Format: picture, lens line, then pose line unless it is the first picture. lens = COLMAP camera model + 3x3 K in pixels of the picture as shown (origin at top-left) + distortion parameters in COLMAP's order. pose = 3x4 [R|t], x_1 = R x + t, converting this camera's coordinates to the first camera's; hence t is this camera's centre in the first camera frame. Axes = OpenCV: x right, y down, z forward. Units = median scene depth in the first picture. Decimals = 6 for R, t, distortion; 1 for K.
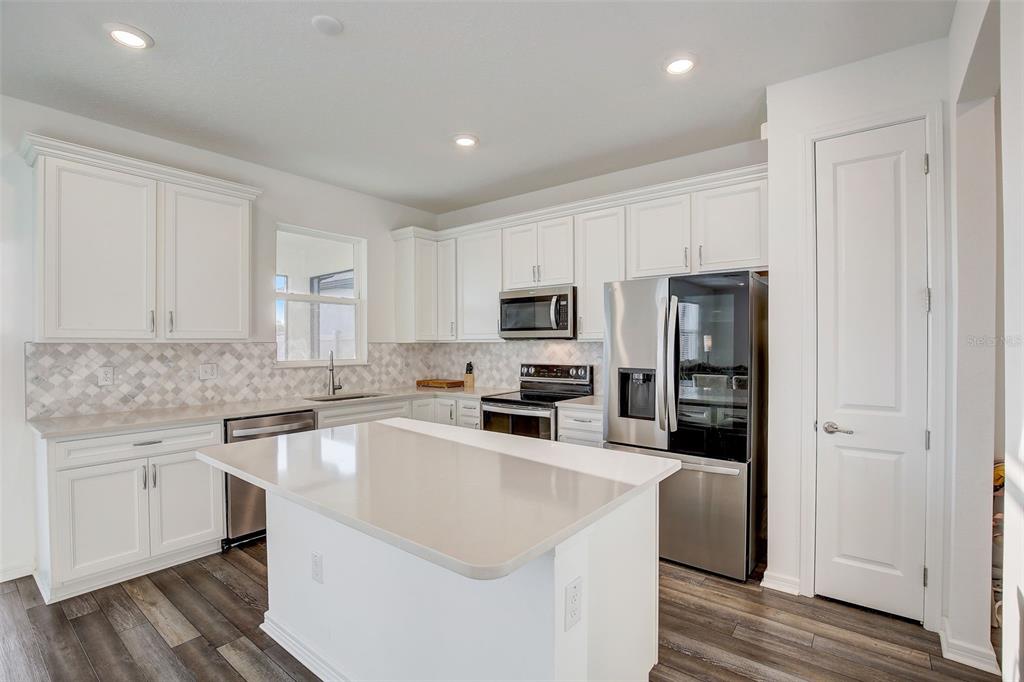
lens RADIAL K [[470.8, 0, 516.4], [0, 470.8, 345.9], [0, 0, 1]] dist [-0.038622, 0.009490]
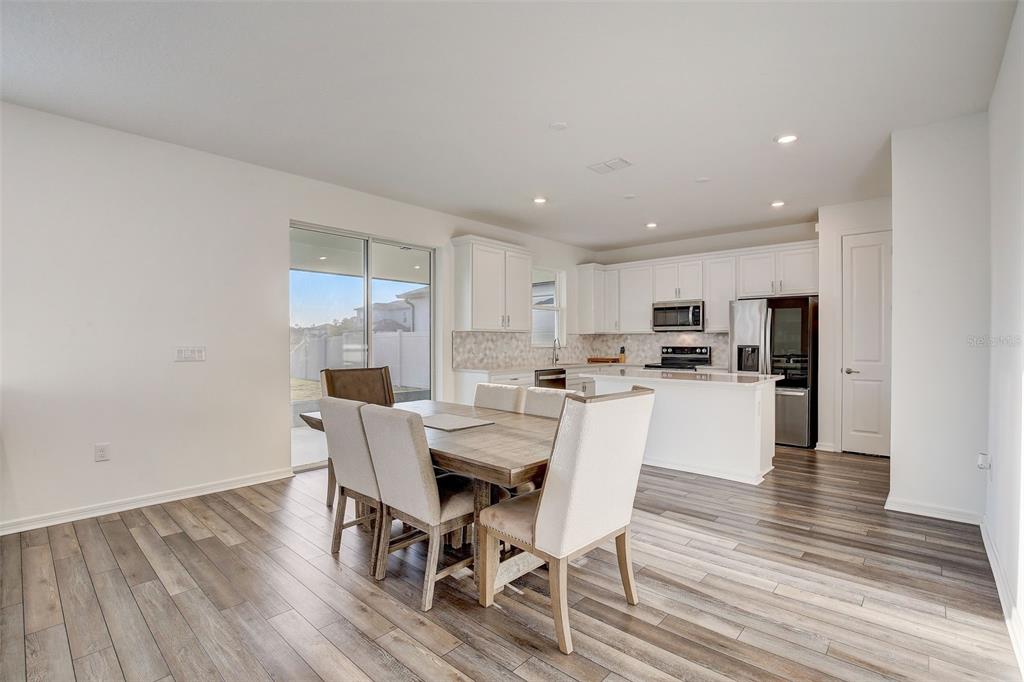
lens RADIAL K [[470.8, 0, 516.4], [0, 470.8, 345.9], [0, 0, 1]] dist [-0.038622, 0.009490]
pose [[0.997272, 0.002487, -0.073776, -0.440224], [-0.002252, 0.999992, 0.003272, 0.036691], [0.073784, -0.003097, 0.997269, -0.786810]]
